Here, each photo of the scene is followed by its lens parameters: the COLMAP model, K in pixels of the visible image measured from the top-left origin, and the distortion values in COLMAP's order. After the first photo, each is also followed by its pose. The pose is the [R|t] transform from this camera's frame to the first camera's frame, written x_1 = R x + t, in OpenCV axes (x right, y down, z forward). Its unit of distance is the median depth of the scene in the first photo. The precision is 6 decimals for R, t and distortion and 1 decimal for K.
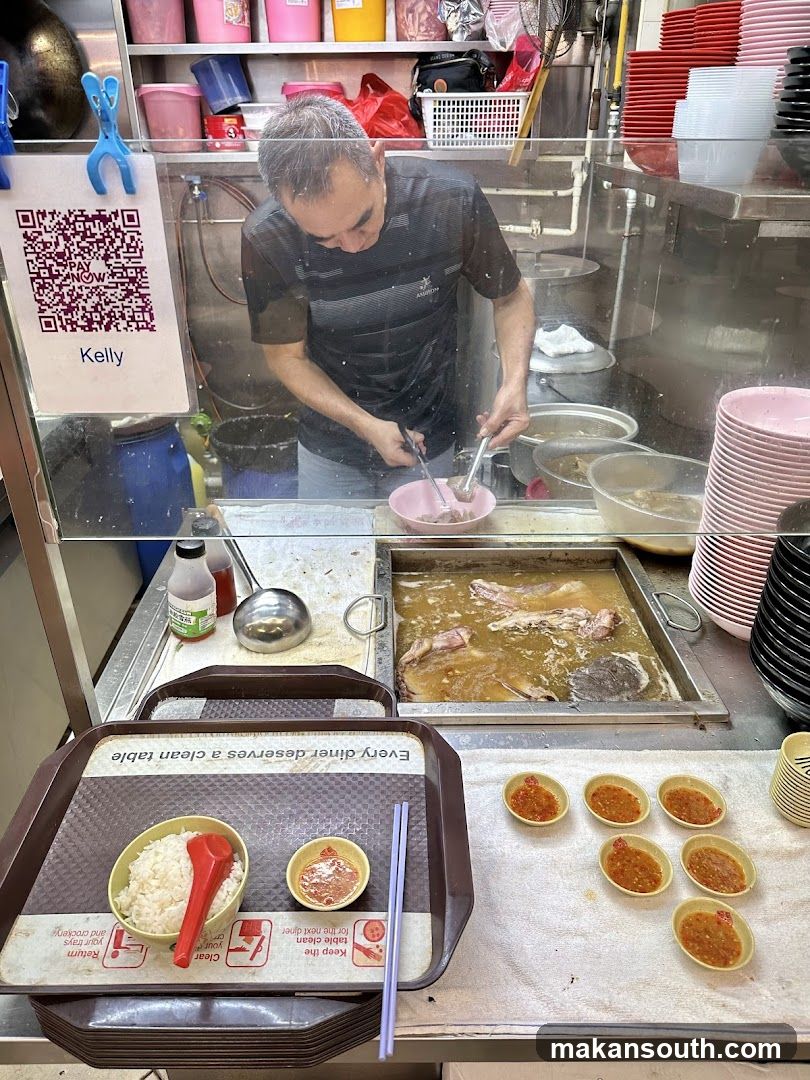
lens RADIAL K [[777.2, 0, 390.9], [0, 777.2, 536.4], [0, 0, 1]] dist [-0.013524, -0.003750]
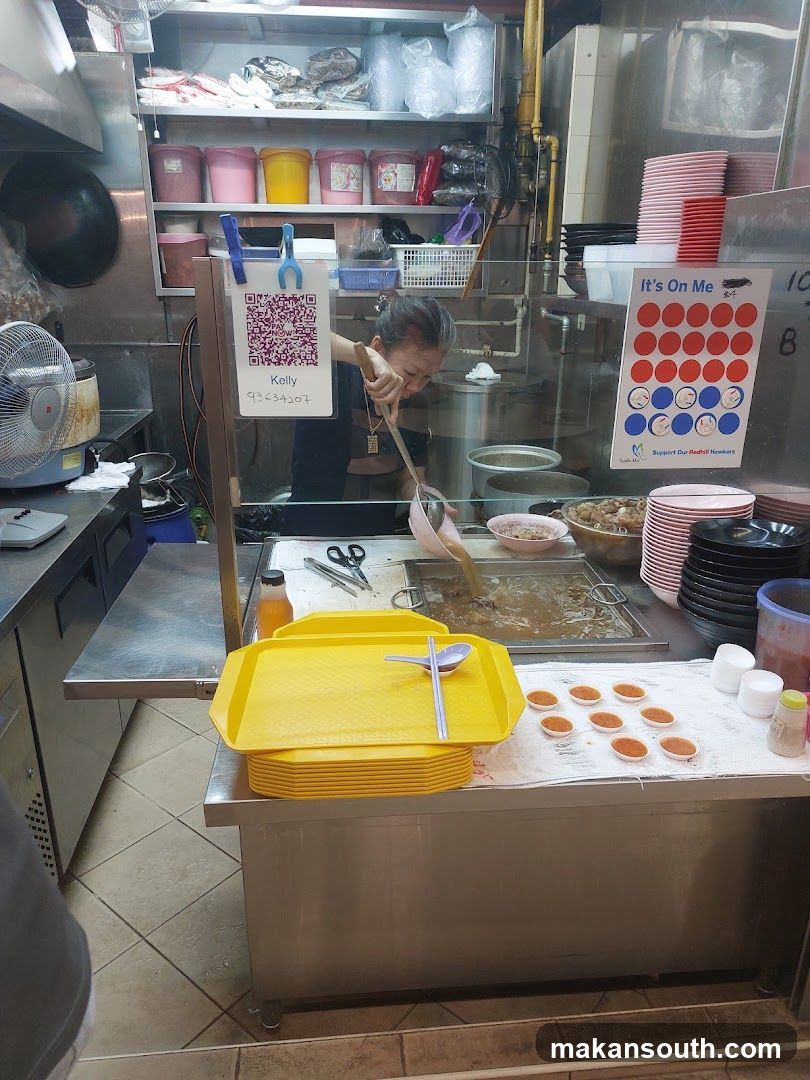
lens RADIAL K [[773.5, 0, 405.0], [0, 773.5, 540.0], [0, 0, 1]] dist [0.041396, -0.000489]
pose [[0.995279, -0.022672, 0.094368, -0.283784], [0.037787, 0.986132, -0.161605, 0.389131], [-0.089395, 0.164408, 0.982333, -0.610442]]
